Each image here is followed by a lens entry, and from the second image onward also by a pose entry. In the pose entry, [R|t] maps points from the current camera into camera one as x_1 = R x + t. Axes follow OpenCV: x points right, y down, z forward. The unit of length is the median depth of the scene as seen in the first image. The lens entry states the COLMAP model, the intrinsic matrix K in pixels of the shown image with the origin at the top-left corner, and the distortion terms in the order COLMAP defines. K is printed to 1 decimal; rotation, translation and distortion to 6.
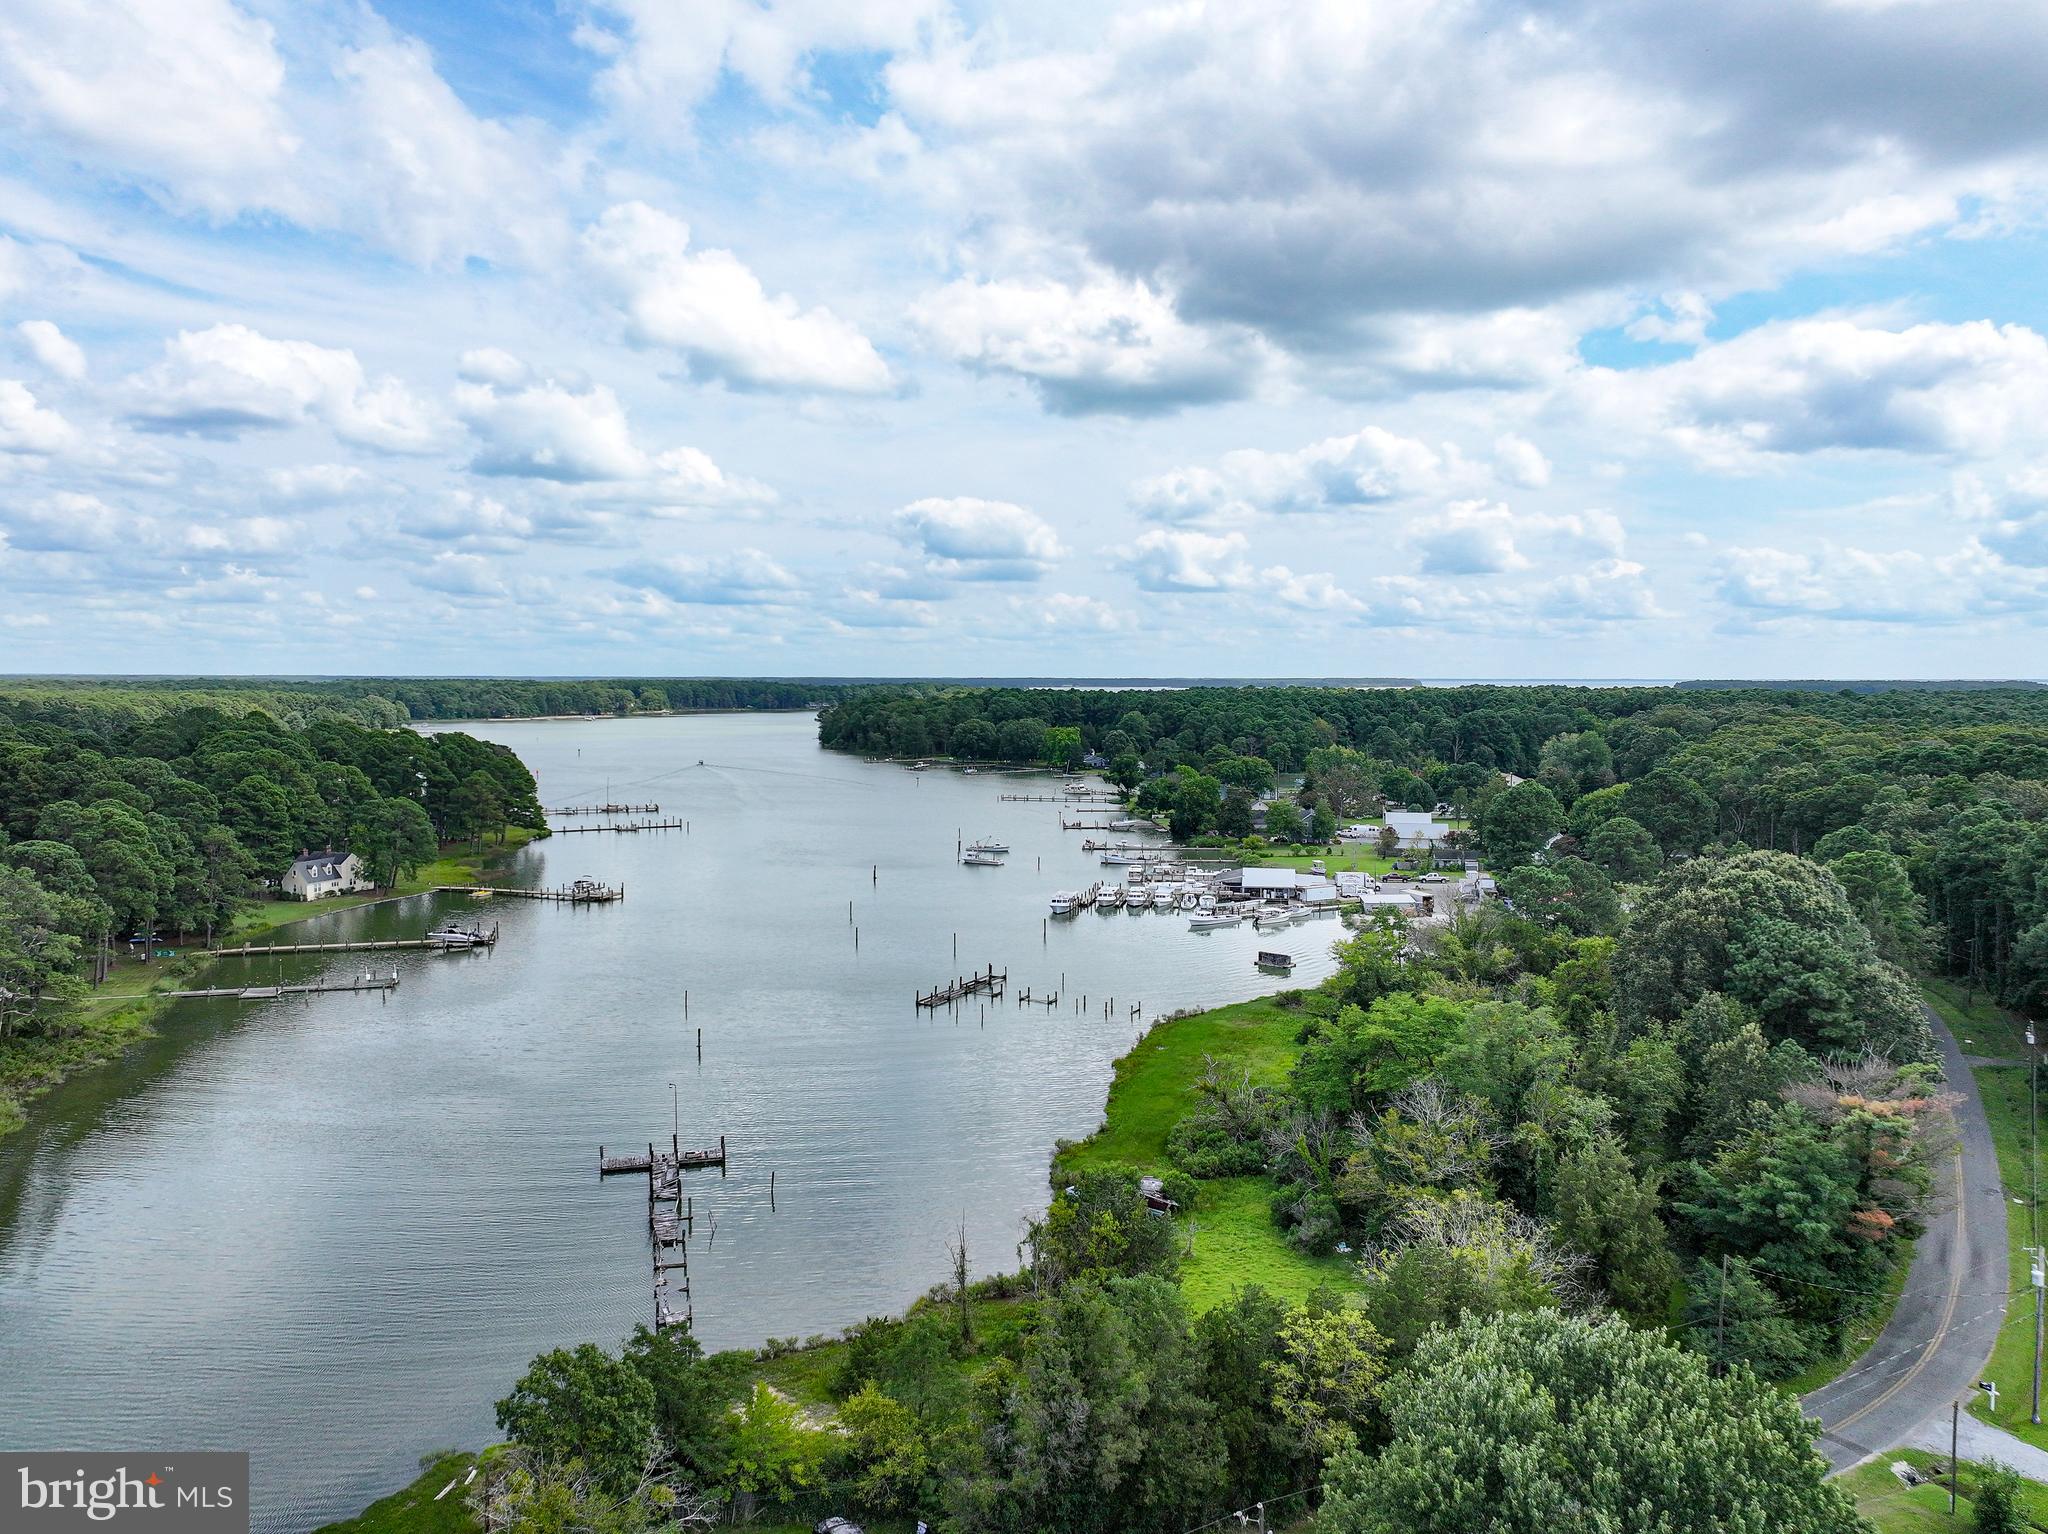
lens RADIAL K [[1436.5, 0, 1030.0], [0, 1436.5, 766.0], [0, 0, 1]] dist [-0.003301, 0.018197]
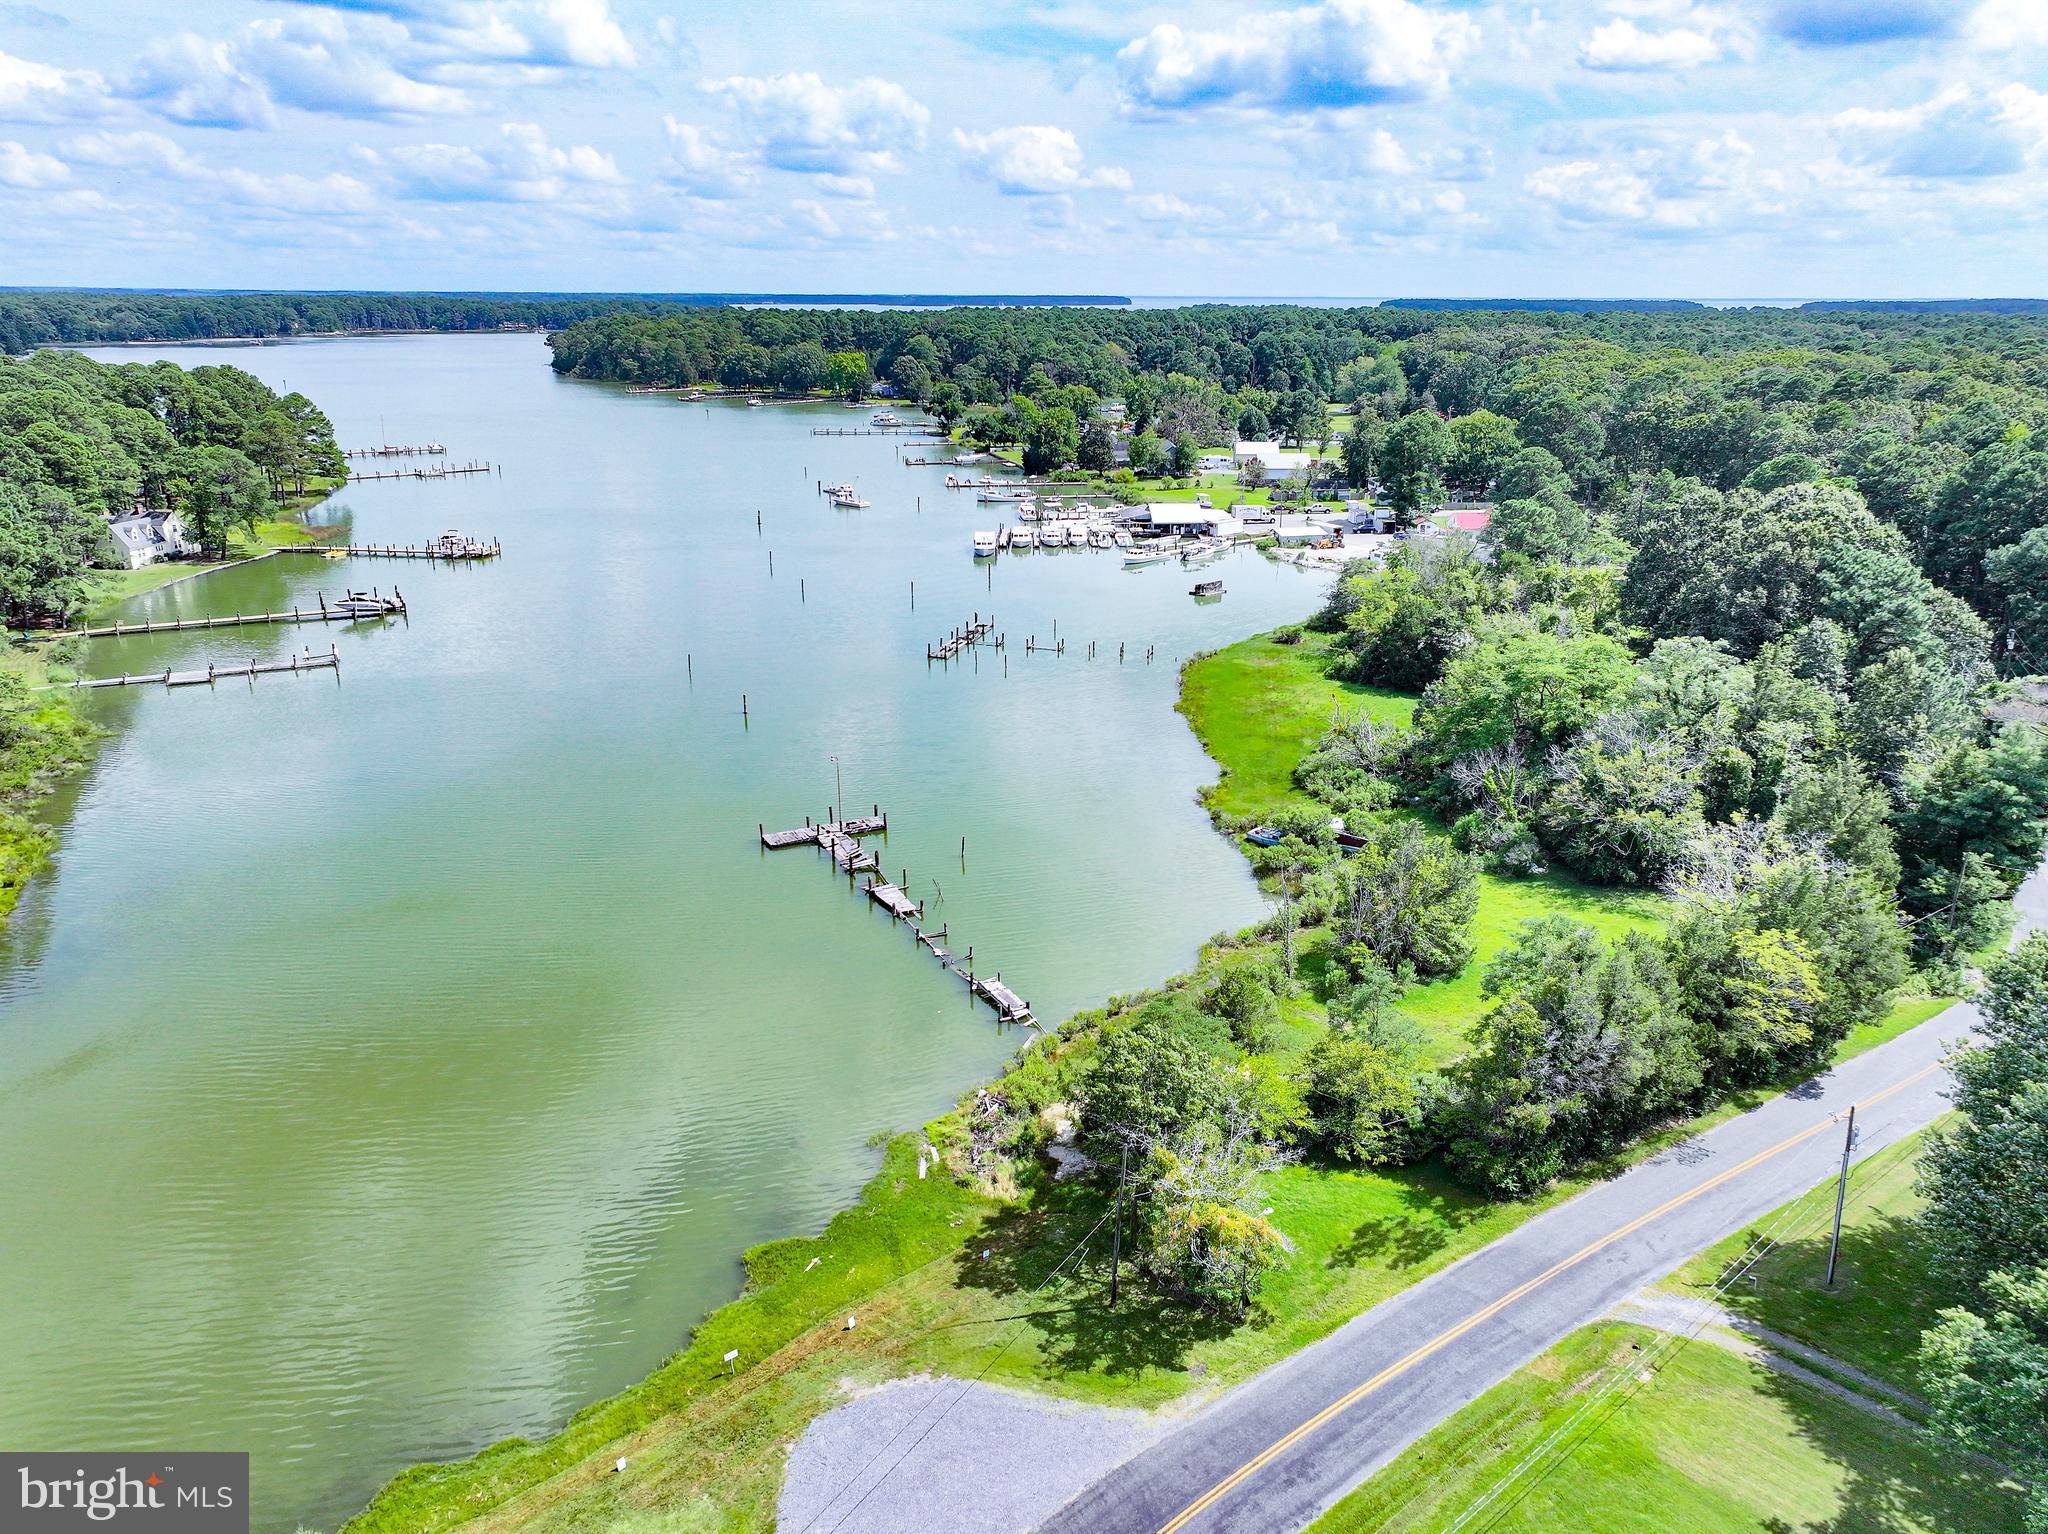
lens RADIAL K [[1436.5, 0, 1030.0], [0, 1436.5, 766.0], [0, 0, 1]] dist [-0.003301, 0.018197]
pose [[0.978811, -0.060839, 0.195517, -0.143880], [0.009303, 0.967068, 0.254349, -0.007756], [-0.204553, -0.247140, 0.947143, 0.026836]]
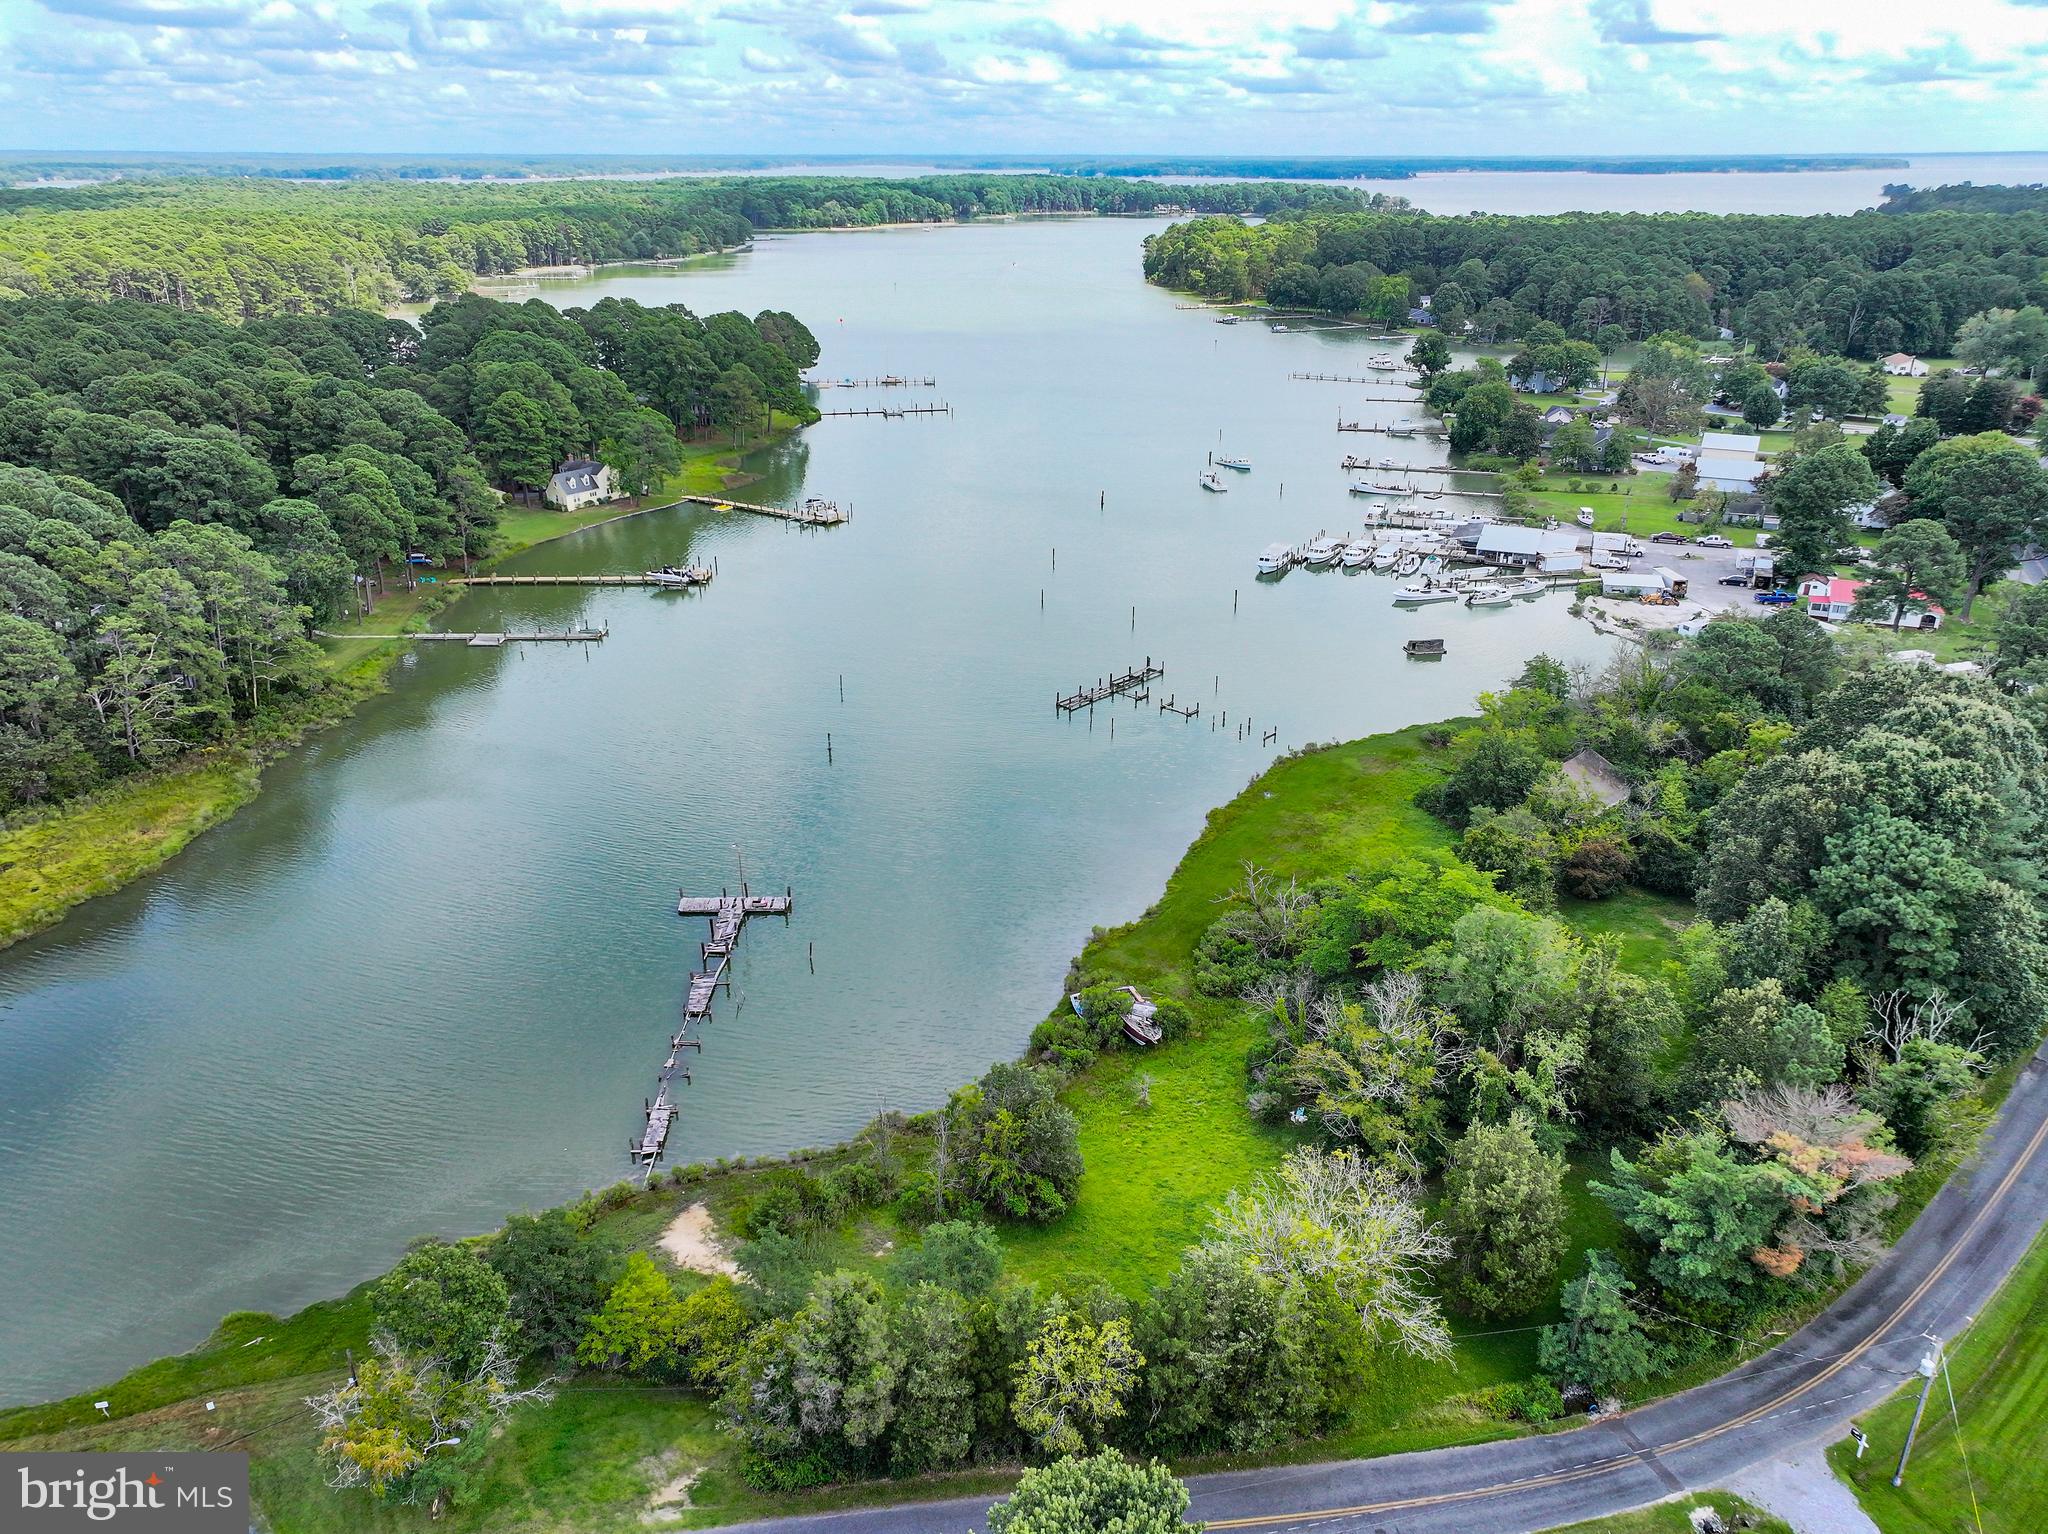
lens RADIAL K [[1429.5, 0, 1031.8], [0, 1429.5, 768.8], [0, 0, 1]] dist [0.003903, 0.002810]
pose [[0.968766, 0.096976, -0.228229, 0.095161], [-0.014029, 0.940322, 0.339998, -0.092472], [0.247580, -0.326177, 0.912312, 0.044539]]
